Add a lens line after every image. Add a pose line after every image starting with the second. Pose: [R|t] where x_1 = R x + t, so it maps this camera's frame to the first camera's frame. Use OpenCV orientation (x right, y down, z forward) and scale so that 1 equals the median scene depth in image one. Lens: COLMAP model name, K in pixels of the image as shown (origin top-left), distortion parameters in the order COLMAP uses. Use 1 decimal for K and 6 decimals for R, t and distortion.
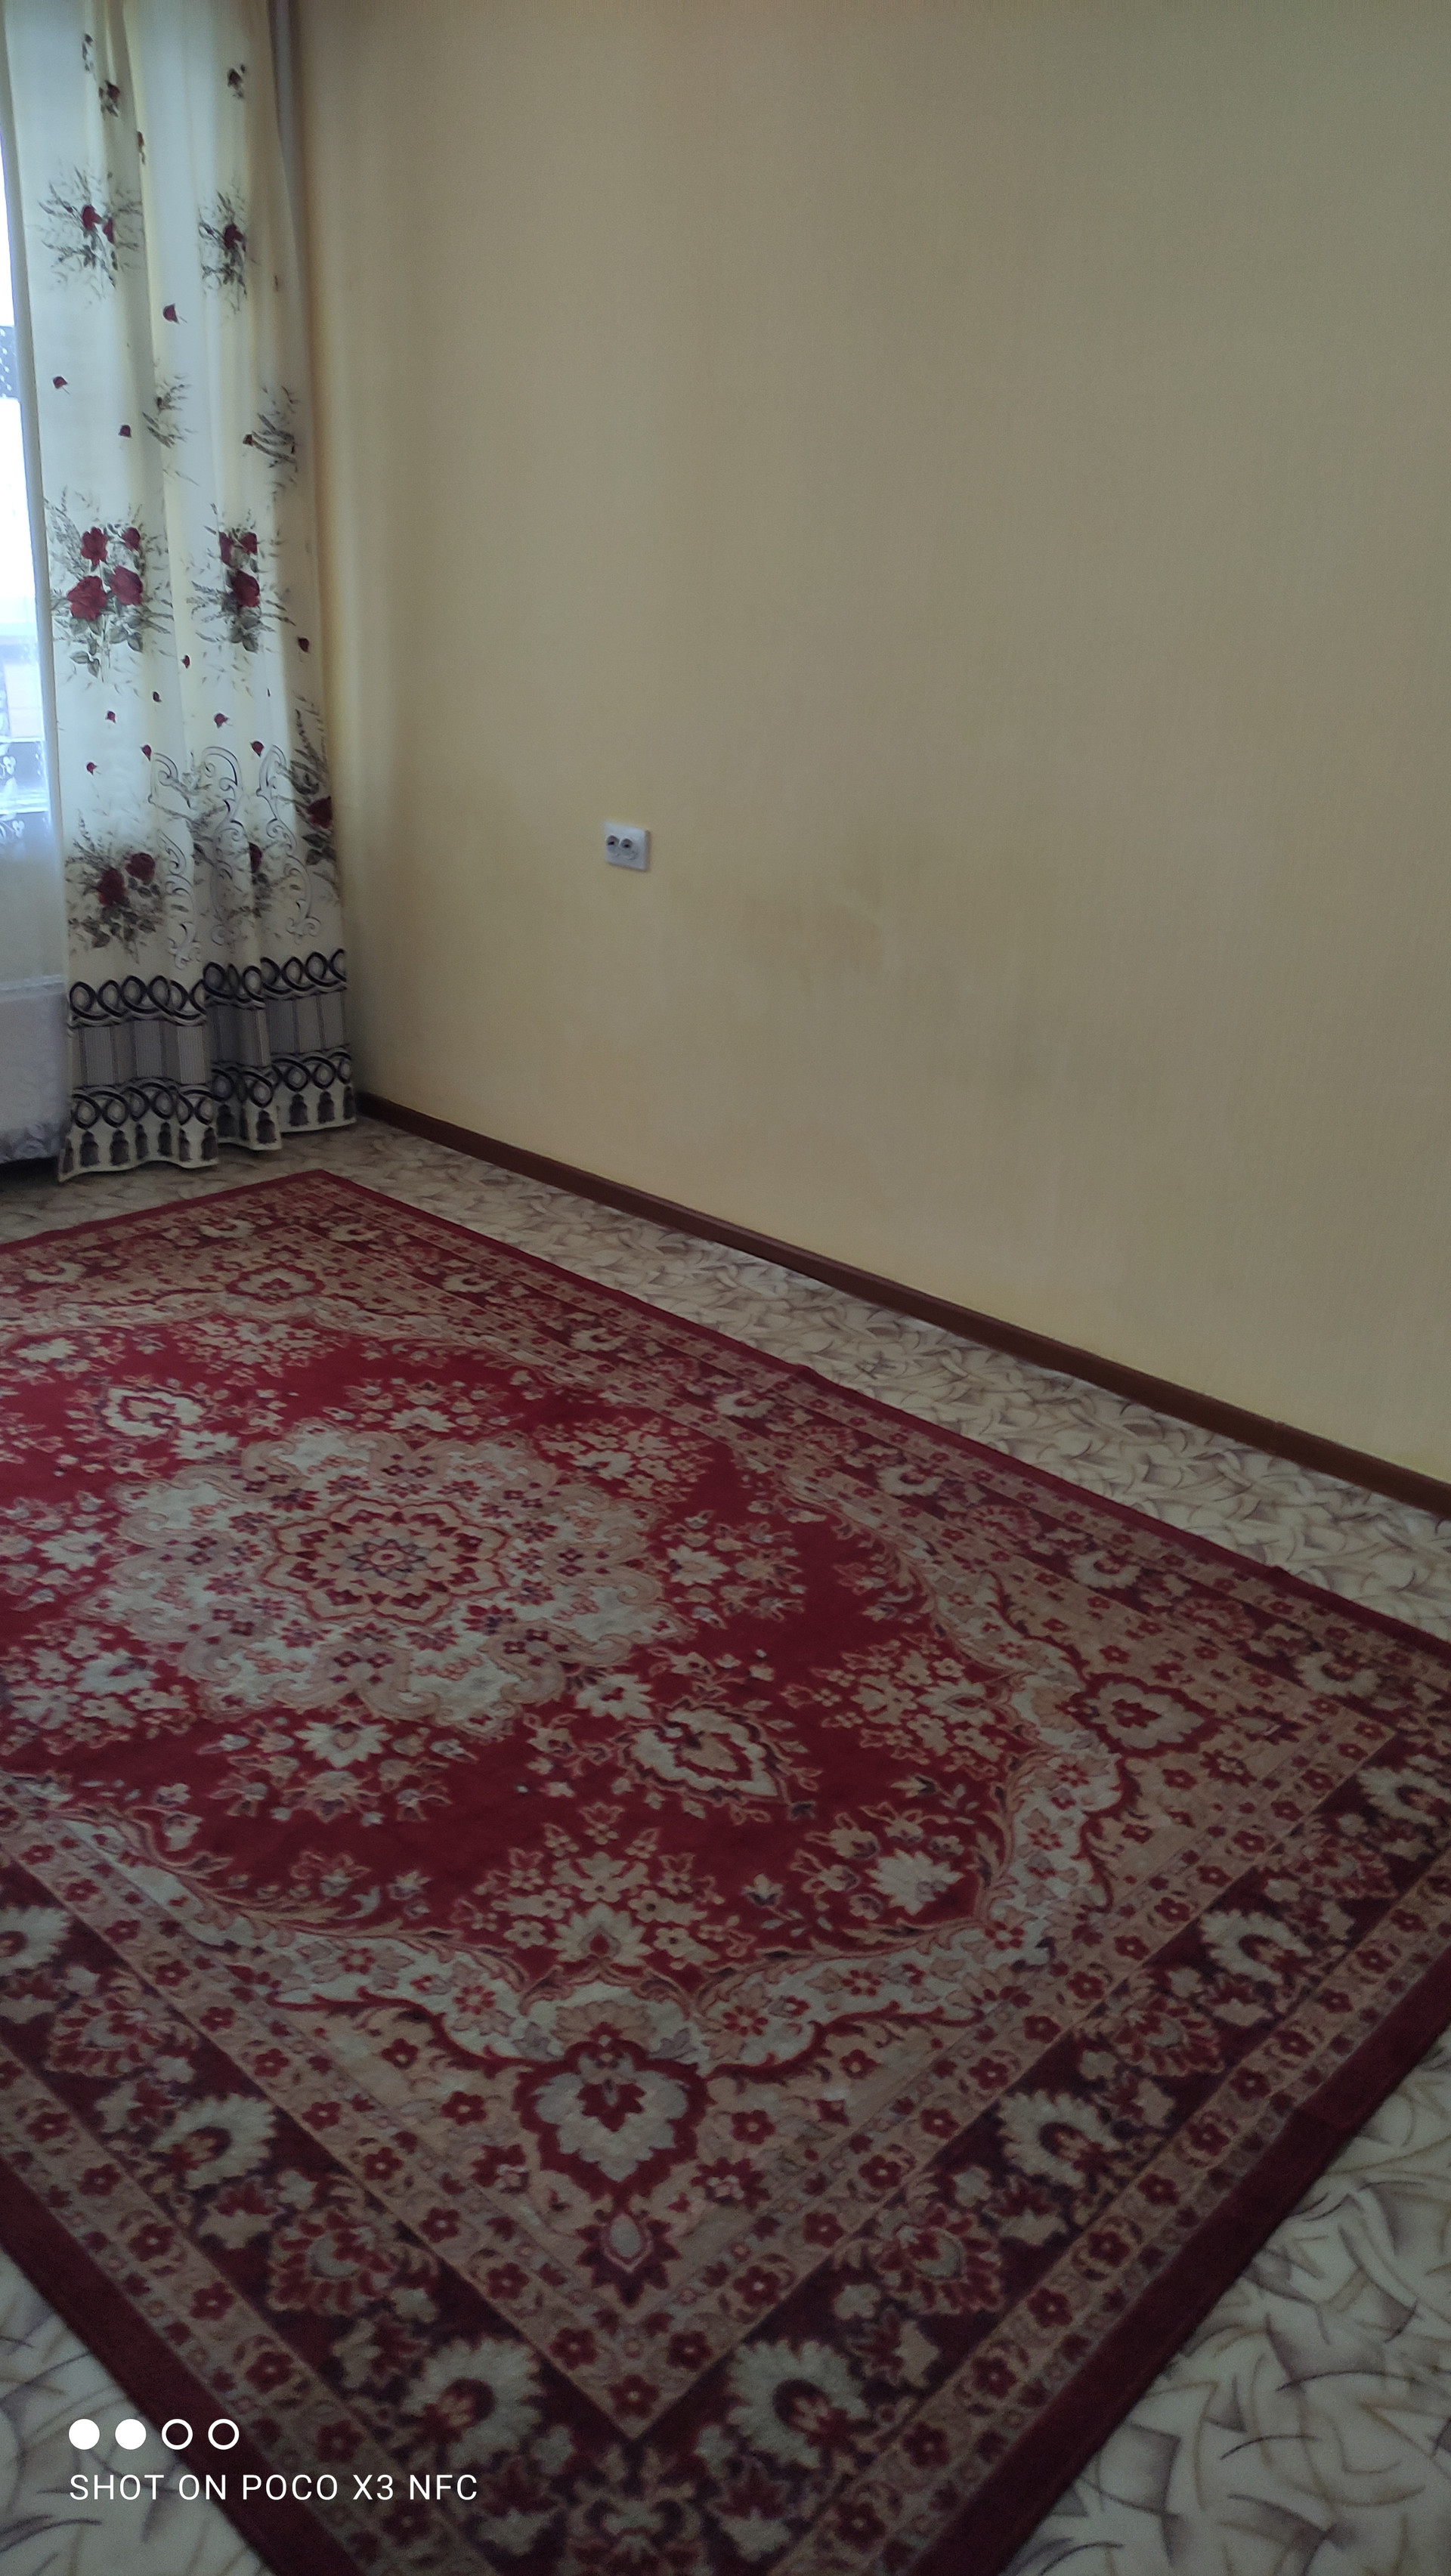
lens RADIAL K [[1884.1, 0, 747.2], [0, 1884.1, 1297.0], [0, 0, 1]] dist [0.052016, -0.048288]
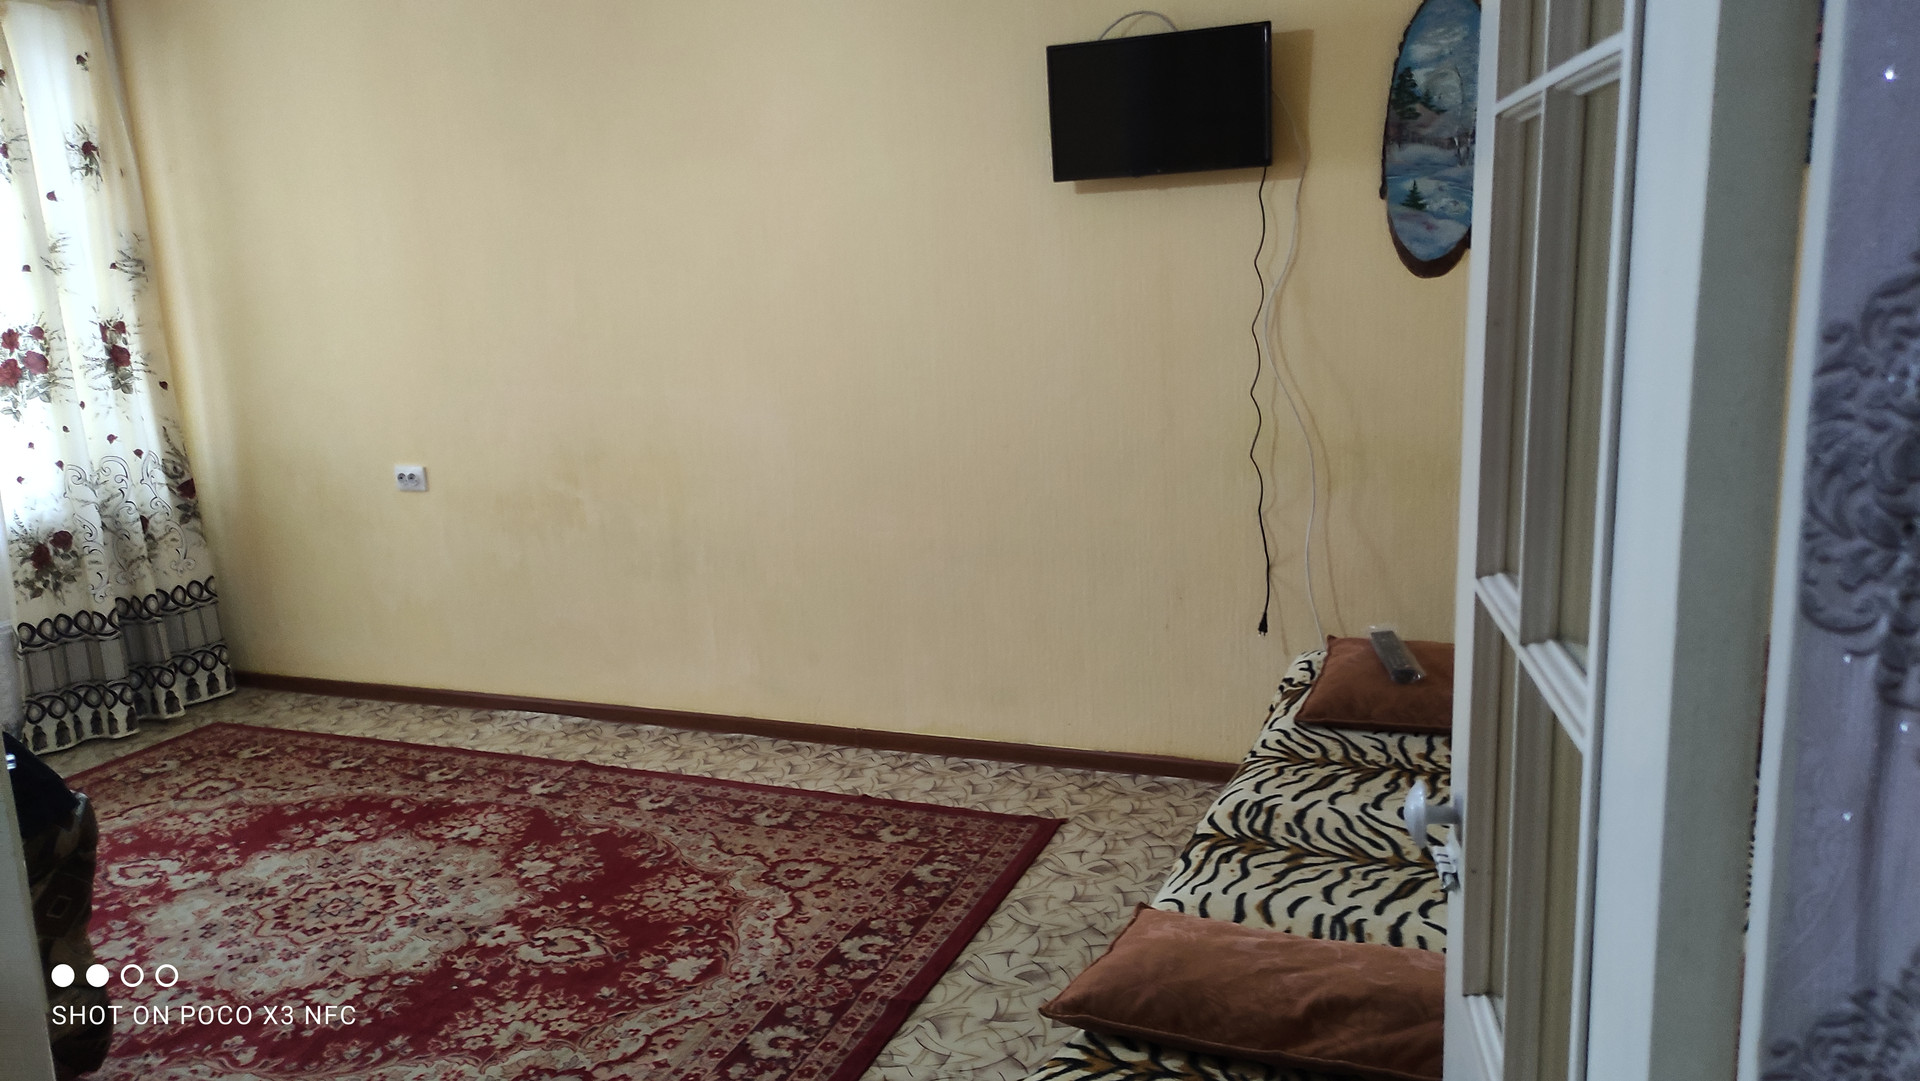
lens RADIAL K [[1404.2, 0, 961.4], [0, 1404.2, 532.3], [0, 0, 1]] dist [0.052016, -0.048288]
pose [[0.932960, -0.154580, 0.325102, -0.032698], [0.213083, 0.965038, -0.152636, 0.116219], [-0.290141, 0.211677, 0.933280, -0.324918]]
